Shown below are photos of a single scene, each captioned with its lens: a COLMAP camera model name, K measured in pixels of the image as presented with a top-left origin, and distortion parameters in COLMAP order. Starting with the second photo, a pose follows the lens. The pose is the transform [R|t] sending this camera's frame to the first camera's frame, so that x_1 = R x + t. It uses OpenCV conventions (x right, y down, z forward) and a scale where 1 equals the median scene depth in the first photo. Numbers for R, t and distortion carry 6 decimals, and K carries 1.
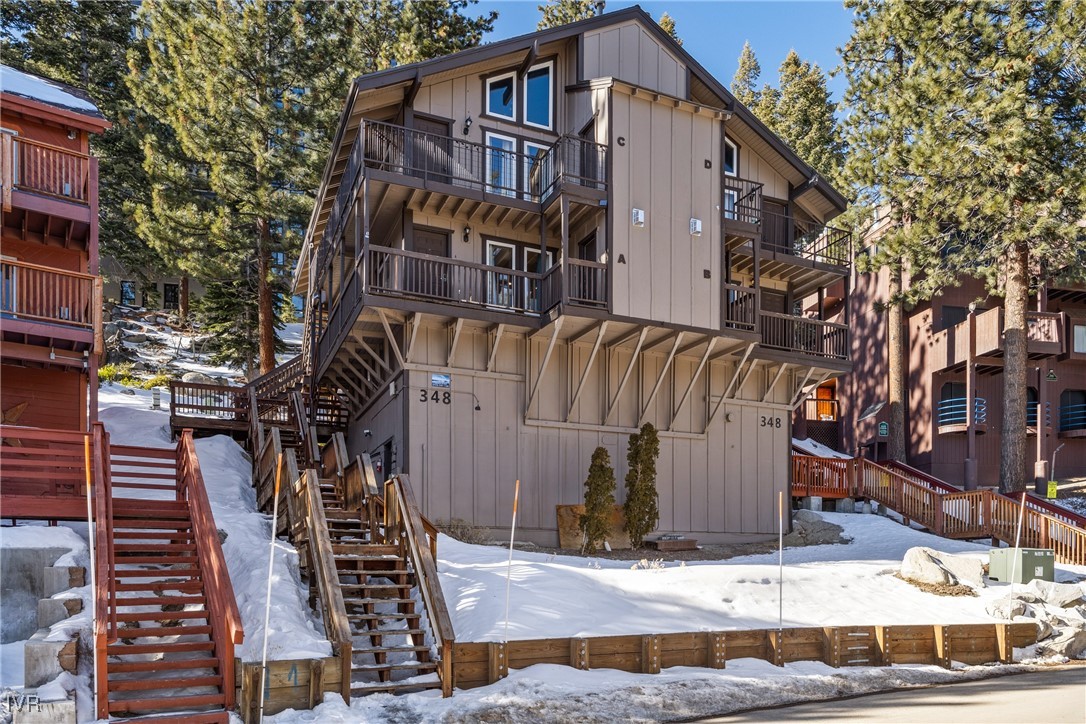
lens RADIAL K [[905.6, 0, 543.0], [0, 905.6, 362.0], [0, 0, 1]] dist [-0.031164, 0.004958]
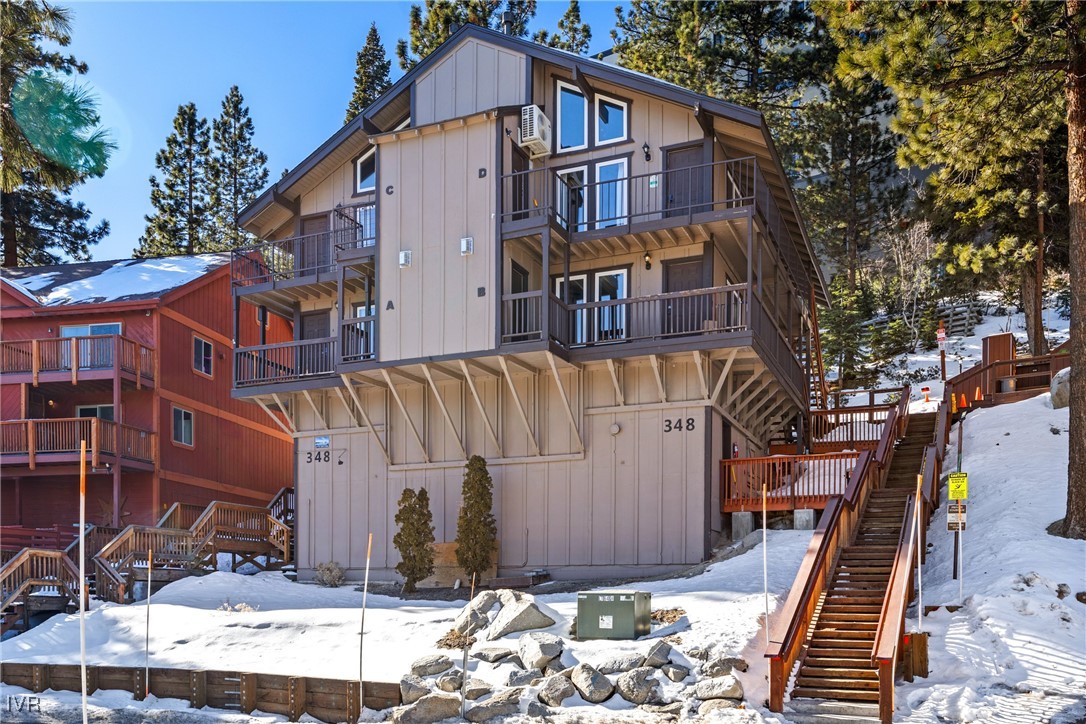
lens RADIAL K [[913.3, 0, 543.0], [0, 913.3, 362.0], [0, 0, 1]] dist [0.075112, -0.277023]
pose [[0.691992, -0.186881, -0.697297, 0.916748], [0.168372, 0.981053, -0.095838, 0.079724], [0.701996, -0.051086, 0.710346, 0.374792]]
